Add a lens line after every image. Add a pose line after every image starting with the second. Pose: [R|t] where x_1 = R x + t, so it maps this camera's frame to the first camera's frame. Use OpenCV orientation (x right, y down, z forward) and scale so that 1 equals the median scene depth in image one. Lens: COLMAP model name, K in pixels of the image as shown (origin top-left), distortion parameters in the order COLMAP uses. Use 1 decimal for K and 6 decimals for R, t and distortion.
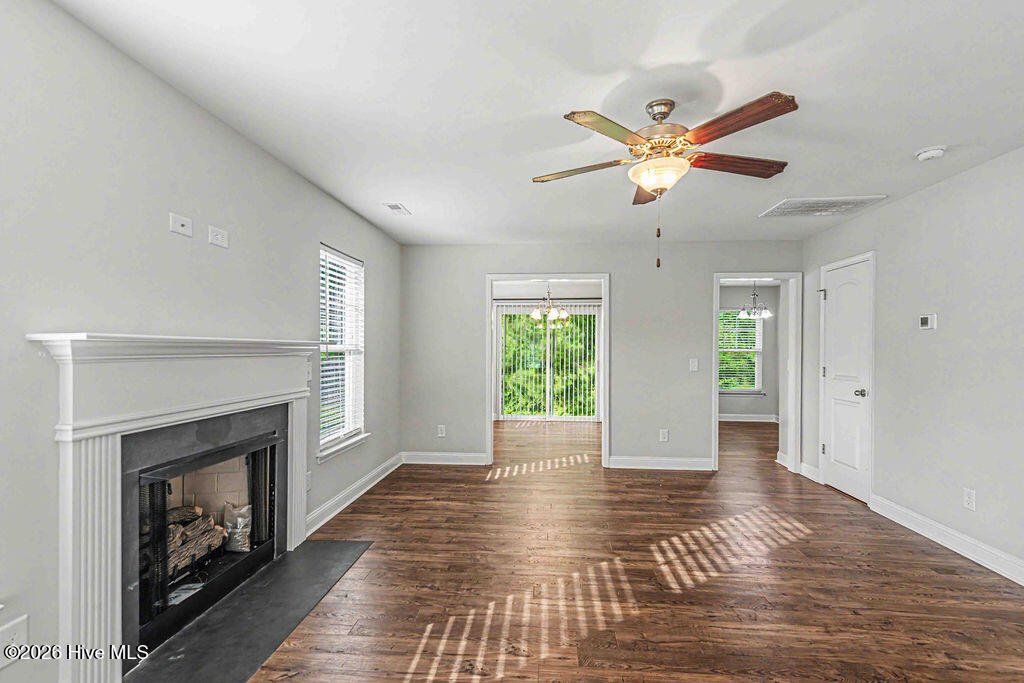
lens RADIAL K [[466.1, 0, 514.2], [0, 466.1, 356.5], [0, 0, 1]] dist [0.014155, 0.000061]
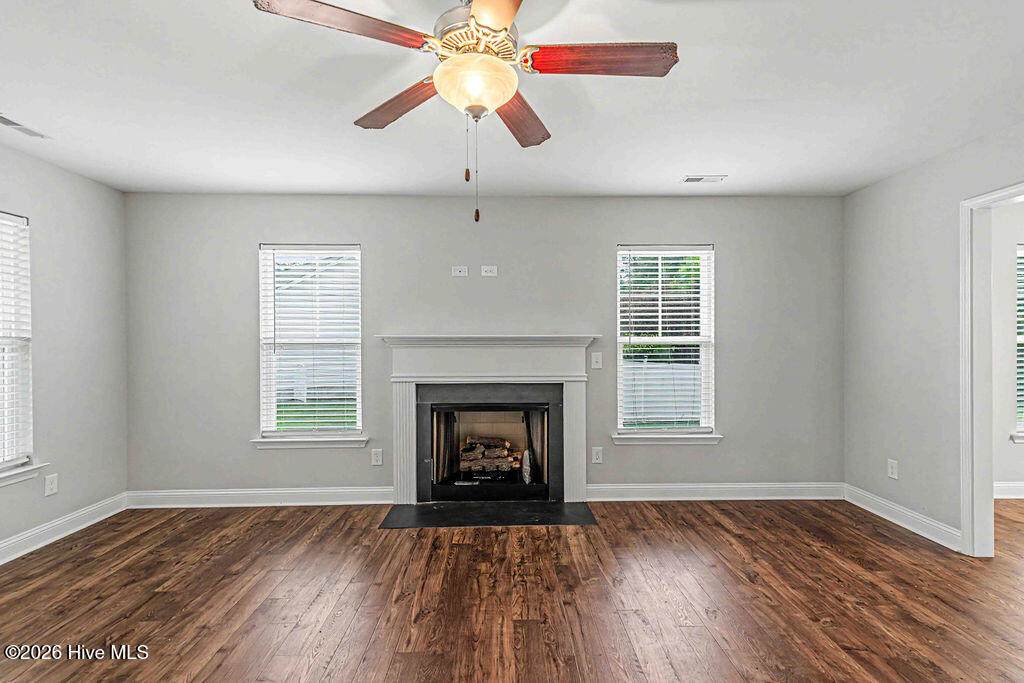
lens RADIAL K [[465.0, 0, 512.0], [0, 465.0, 341.5], [0, 0, 1]] dist [0.009172, 0.000027]
pose [[0.097013, -0.006380, -0.995263, 0.595230], [-0.011888, 0.999901, -0.007568, -0.003192], [0.995212, 0.012566, 0.096928, 0.581947]]
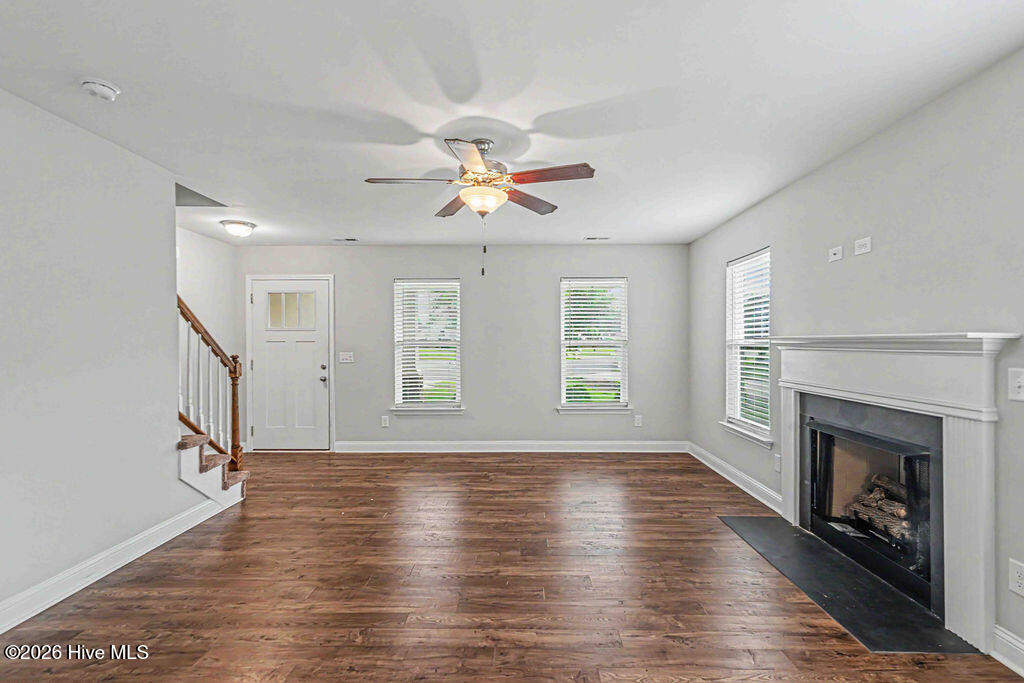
lens RADIAL K [[462.3, 0, 514.6], [0, 462.3, 345.6], [0, 0, 1]] dist [0.015041, -0.000138]
pose [[-0.997908, -0.004712, -0.064484, 0.181154], [-0.006196, 0.999720, 0.022839, -0.020633], [0.064358, 0.023190, -0.997657, 1.309450]]
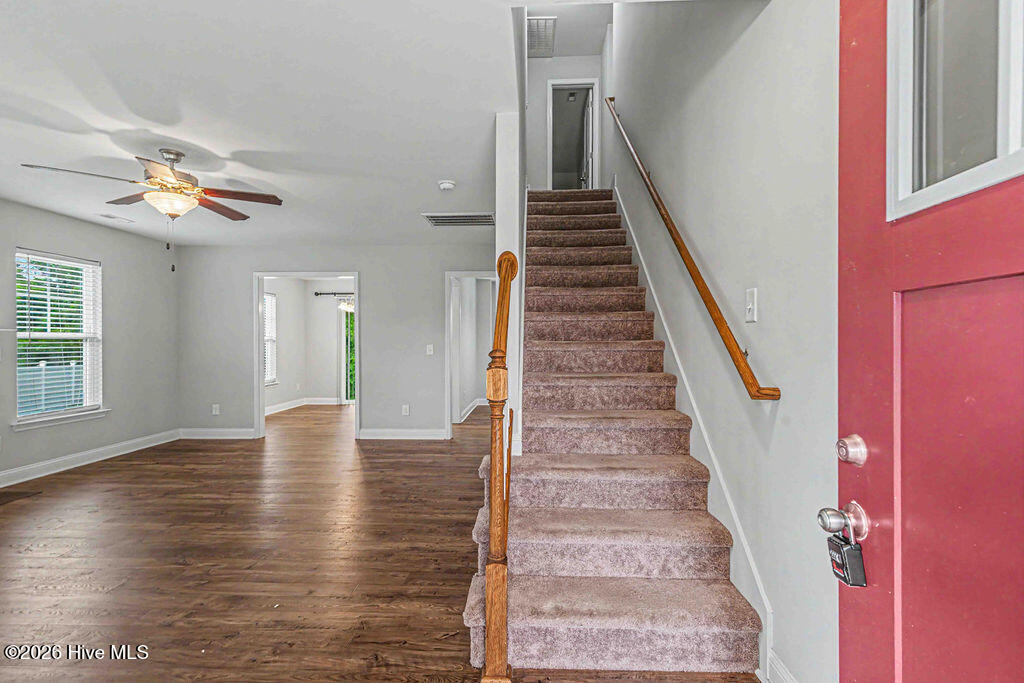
lens RADIAL K [[462.3, 0, 514.6], [0, 462.3, 345.6], [0, 0, 1]] dist [0.015041, -0.000138]
pose [[0.999256, -0.006026, 0.038085, 0.736566], [0.006370, 0.999940, -0.008930, 0.025564], [-0.038029, 0.009166, 0.999235, -0.229523]]
